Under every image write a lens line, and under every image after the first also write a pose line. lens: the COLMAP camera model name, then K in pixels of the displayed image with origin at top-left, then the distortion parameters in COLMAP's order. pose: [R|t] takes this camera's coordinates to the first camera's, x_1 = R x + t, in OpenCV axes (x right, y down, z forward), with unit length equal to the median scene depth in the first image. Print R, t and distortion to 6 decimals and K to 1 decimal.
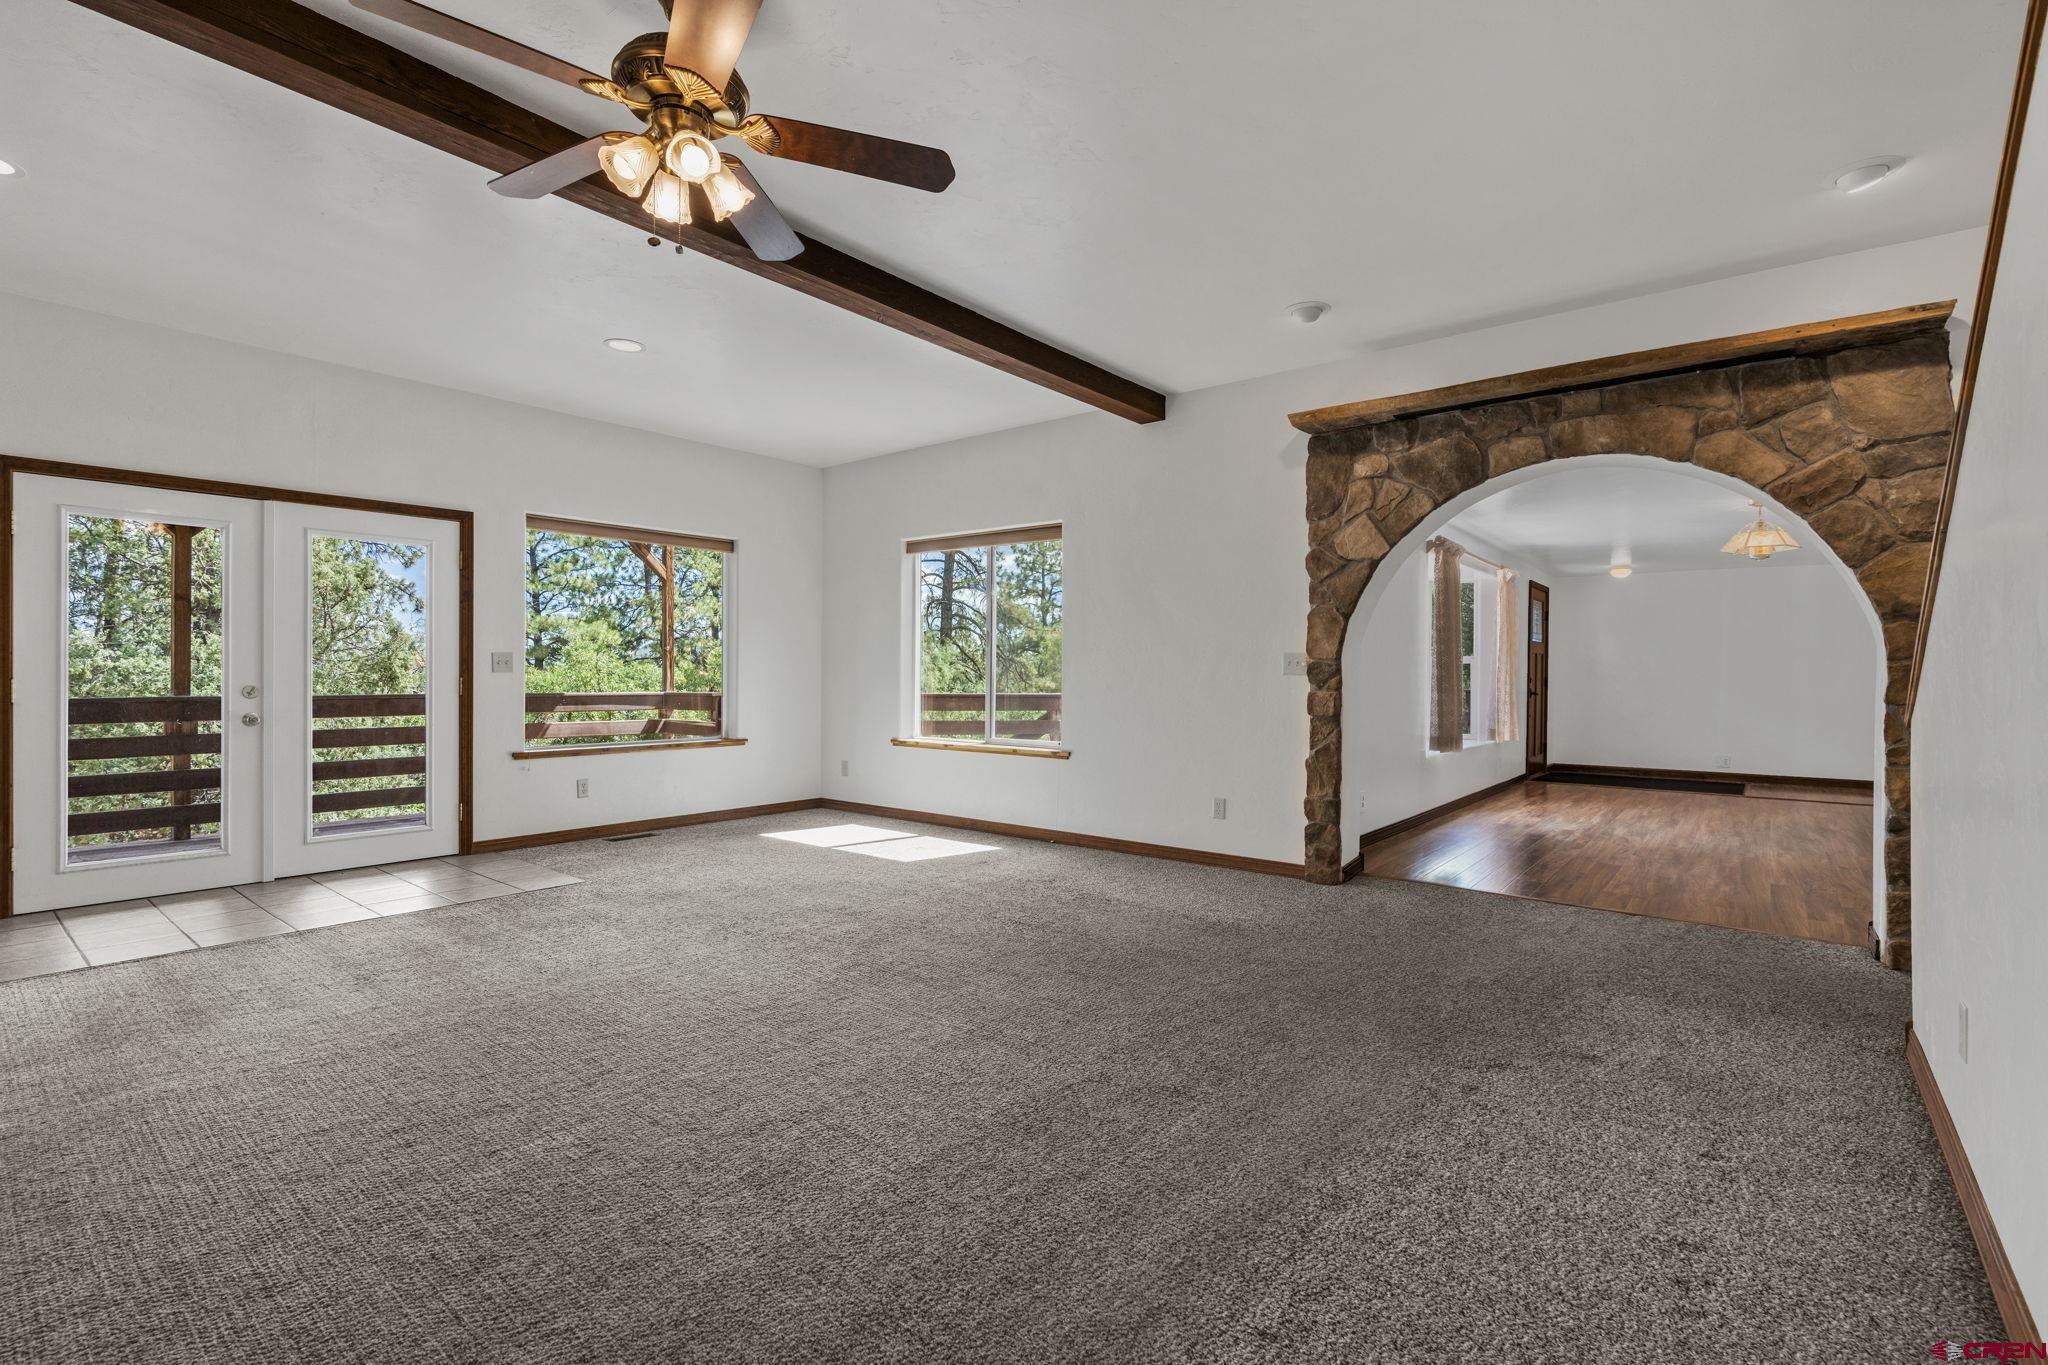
lens RADIAL K [[934.4, 0, 1031.4], [0, 934.4, 673.6], [0, 0, 1]] dist [-0.001592, 0.000300]
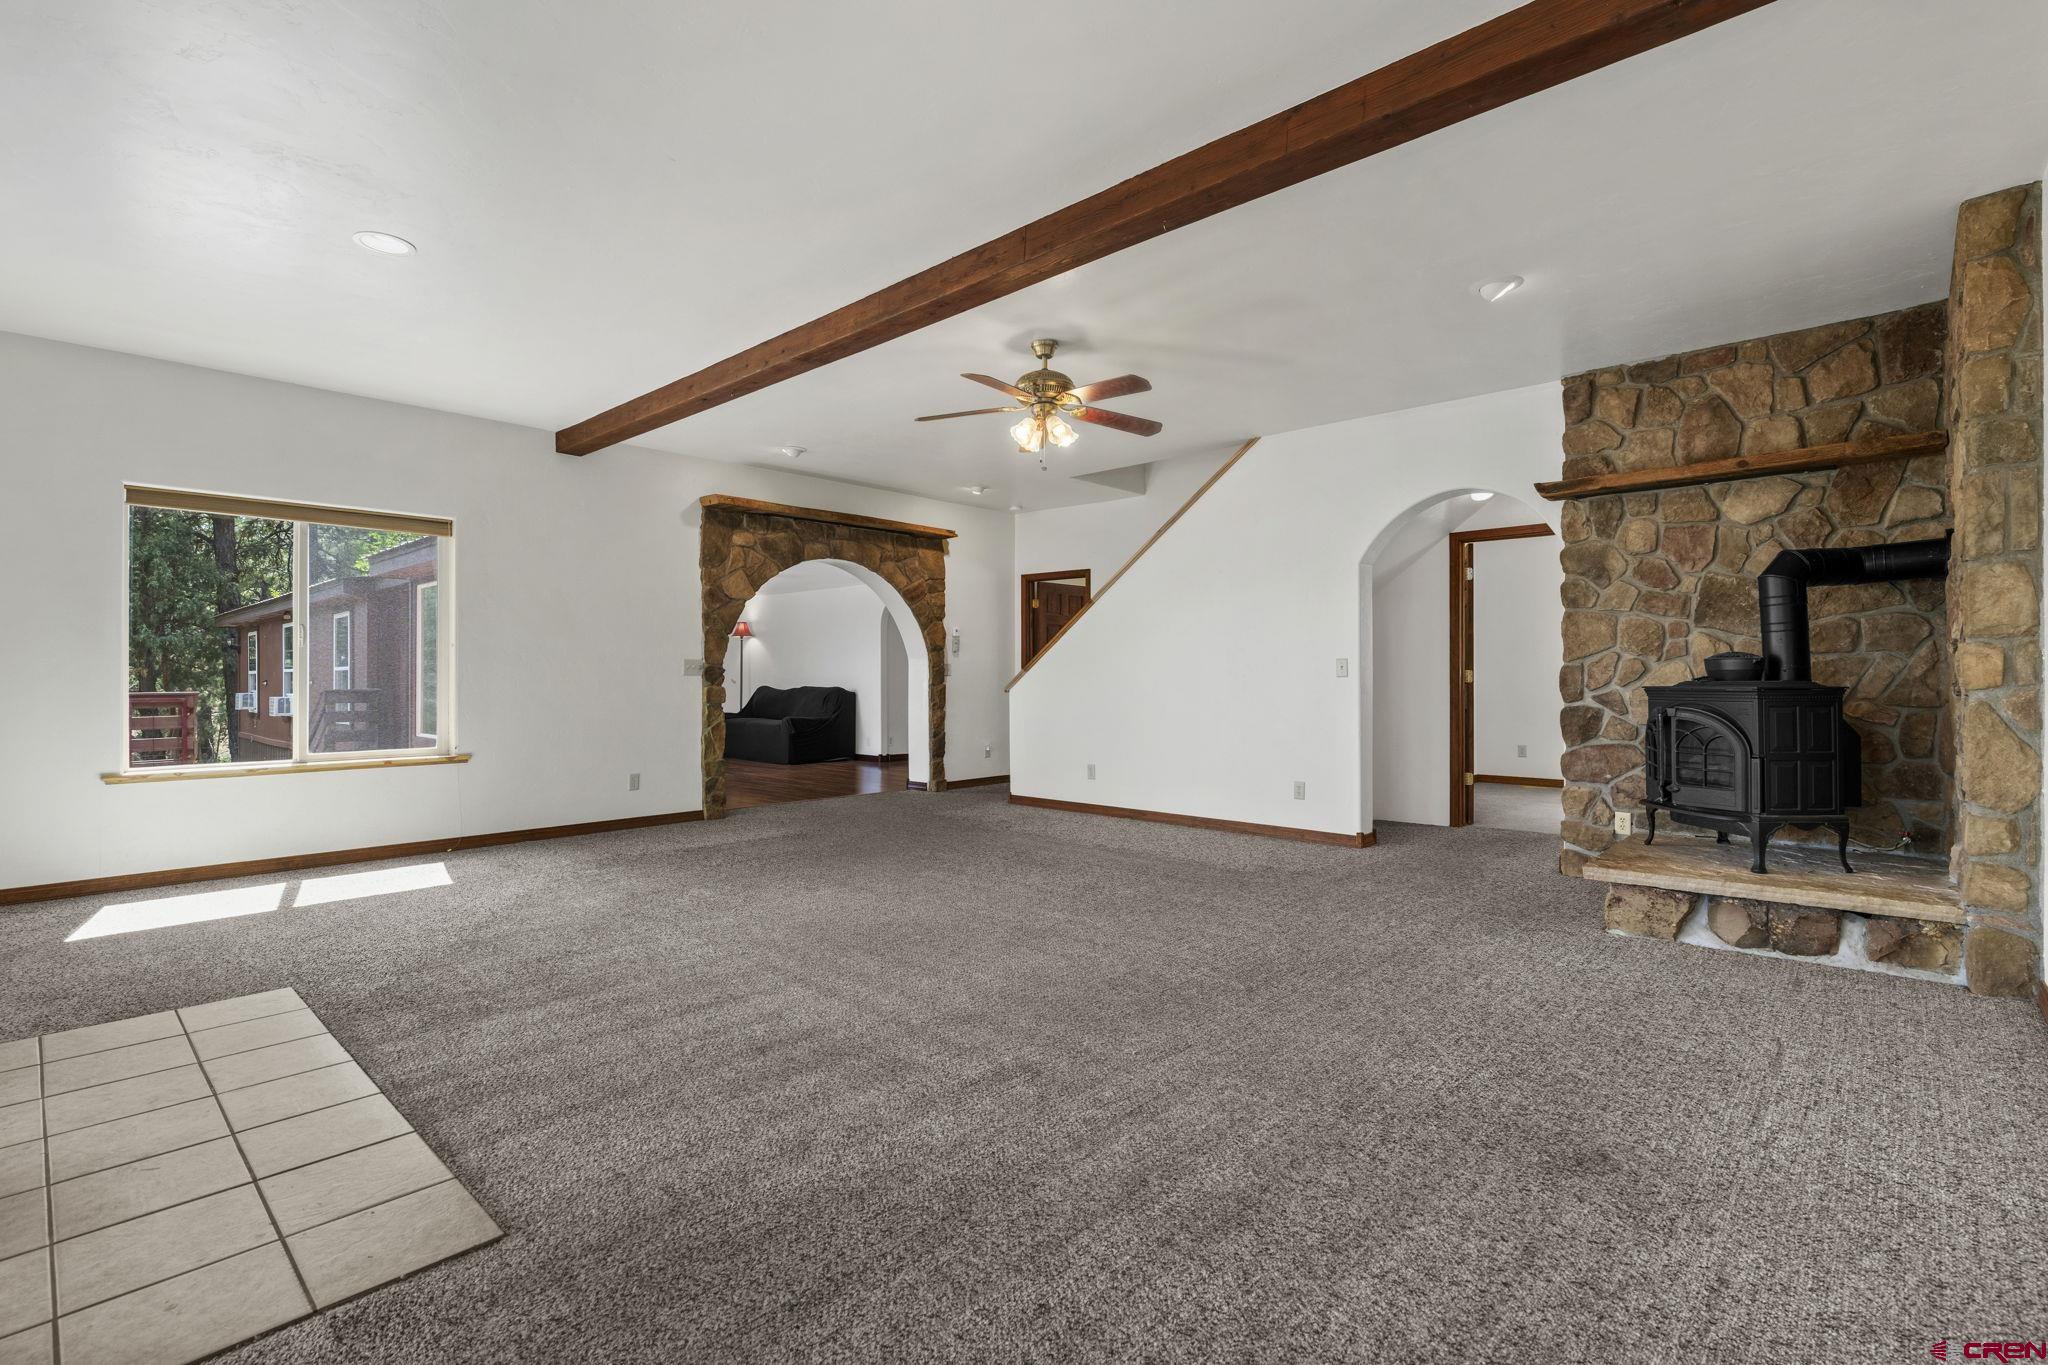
lens RADIAL K [[944.0, 0, 1049.5], [0, 944.0, 680.1], [0, 0, 1]] dist [-0.004208, -0.000408]
pose [[0.050644, -0.014364, 0.998613, -1.191903], [-0.001666, 0.999894, 0.014466, -0.014142], [-0.998715, -0.002396, 0.050615, 0.431751]]
